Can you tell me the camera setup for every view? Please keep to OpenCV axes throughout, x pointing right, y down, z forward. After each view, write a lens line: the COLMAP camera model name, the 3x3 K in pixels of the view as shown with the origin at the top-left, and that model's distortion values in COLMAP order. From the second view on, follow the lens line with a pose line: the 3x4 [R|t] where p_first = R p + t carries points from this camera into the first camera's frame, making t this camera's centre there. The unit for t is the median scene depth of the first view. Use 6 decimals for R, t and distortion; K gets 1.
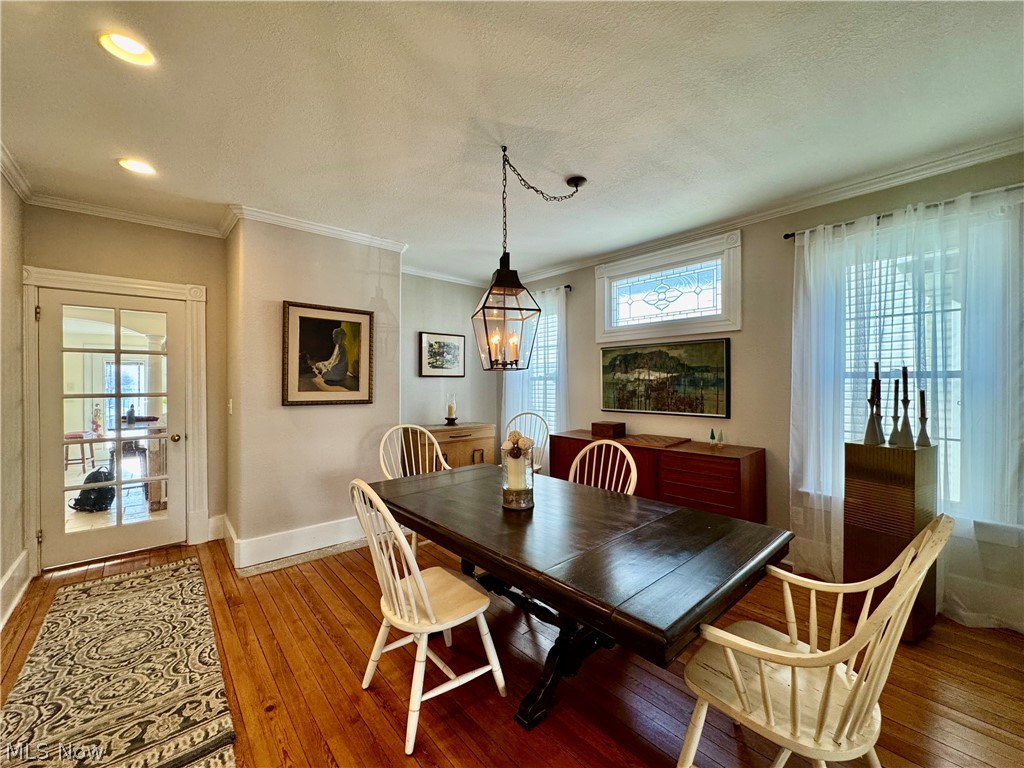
lens RADIAL K [[410.5, 0, 515.6], [0, 410.5, 383.6], [0, 0, 1]] dist [-0.001019, -0.000097]
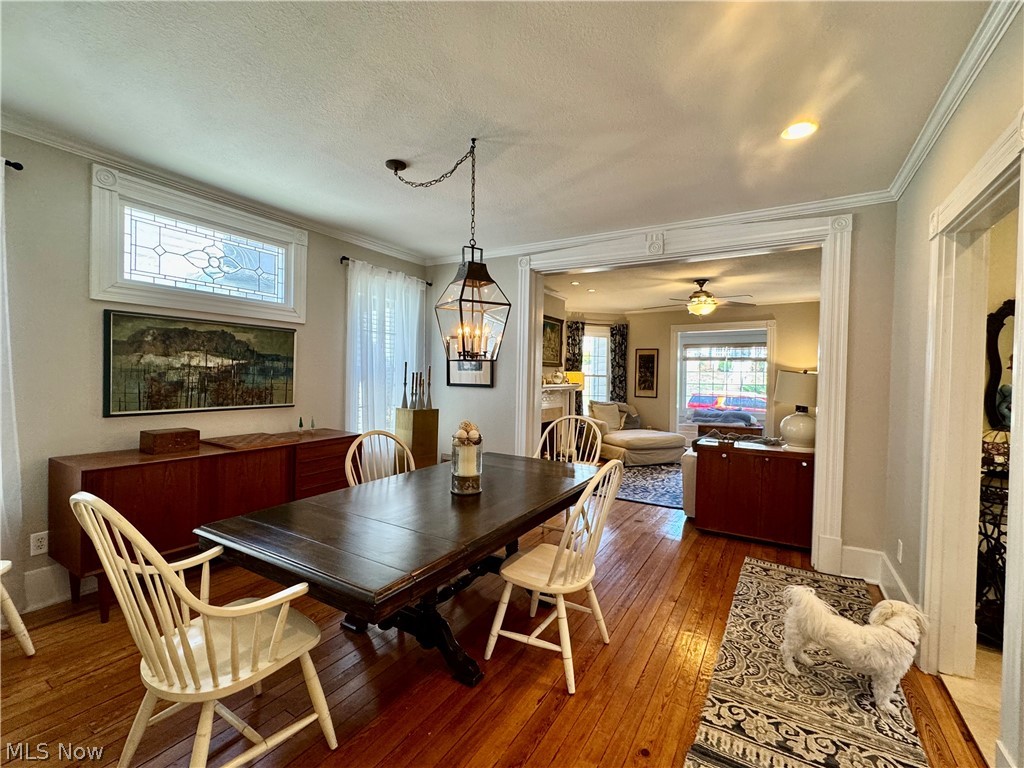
lens RADIAL K [[445.6, 0, 511.8], [0, 445.6, 384.2], [0, 0, 1]] dist [-0.003025, -0.000063]
pose [[-0.298860, -0.022399, 0.954034, -0.674968], [-0.013307, 0.999725, 0.019303, -0.000990], [-0.954204, -0.006926, -0.299076, 0.753304]]
